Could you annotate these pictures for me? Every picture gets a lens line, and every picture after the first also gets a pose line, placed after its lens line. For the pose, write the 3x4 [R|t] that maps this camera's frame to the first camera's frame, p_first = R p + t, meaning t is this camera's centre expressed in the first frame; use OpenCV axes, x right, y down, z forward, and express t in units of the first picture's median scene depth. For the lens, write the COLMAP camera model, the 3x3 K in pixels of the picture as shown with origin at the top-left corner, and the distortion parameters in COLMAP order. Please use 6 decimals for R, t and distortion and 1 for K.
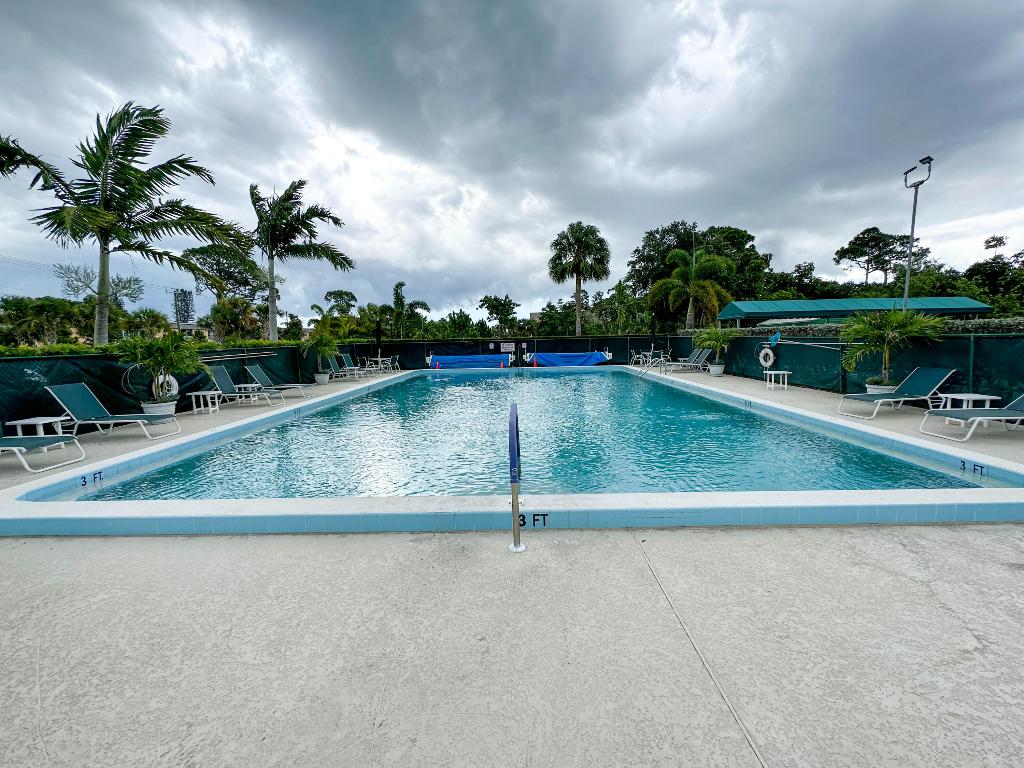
lens RADIAL K [[406.5, 0, 512.0], [0, 406.5, 384.0], [0, 0, 1]] dist [0.000162, -0.000140]
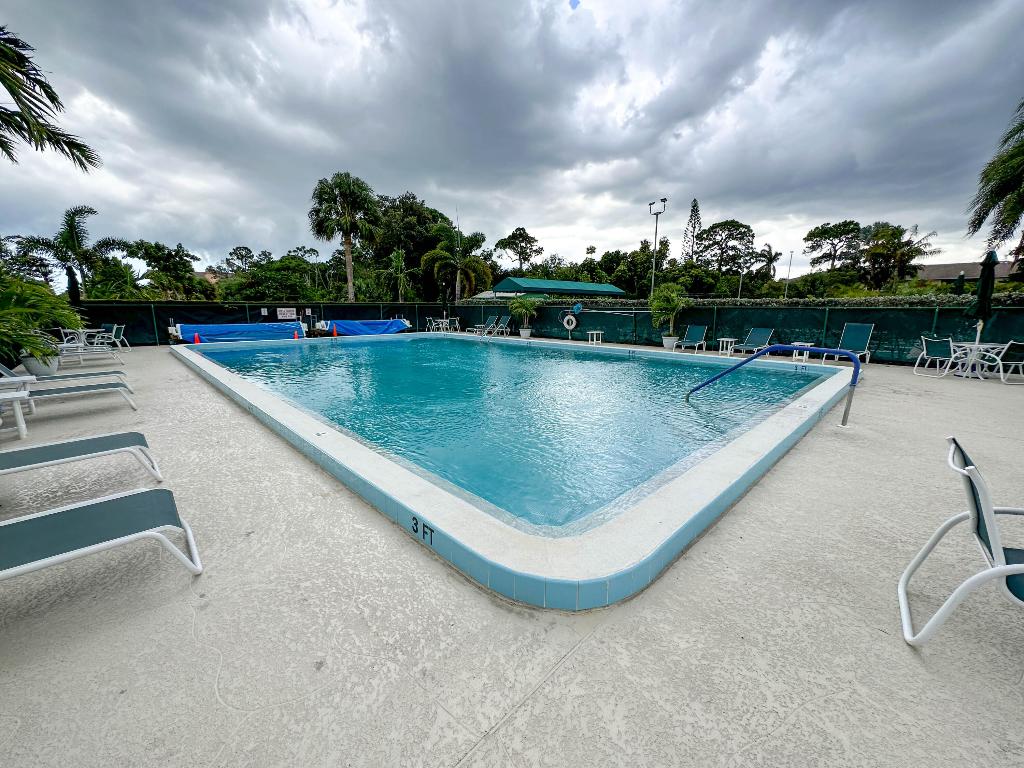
lens RADIAL K [[406.5, 0, 512.0], [0, 406.5, 384.0], [0, 0, 1]] dist [0.000162, -0.000140]
pose [[0.713232, -0.109419, 0.692334, -0.266991], [0.058999, 0.993607, 0.096253, -0.001848], [-0.698440, -0.027804, 0.715128, 0.097698]]
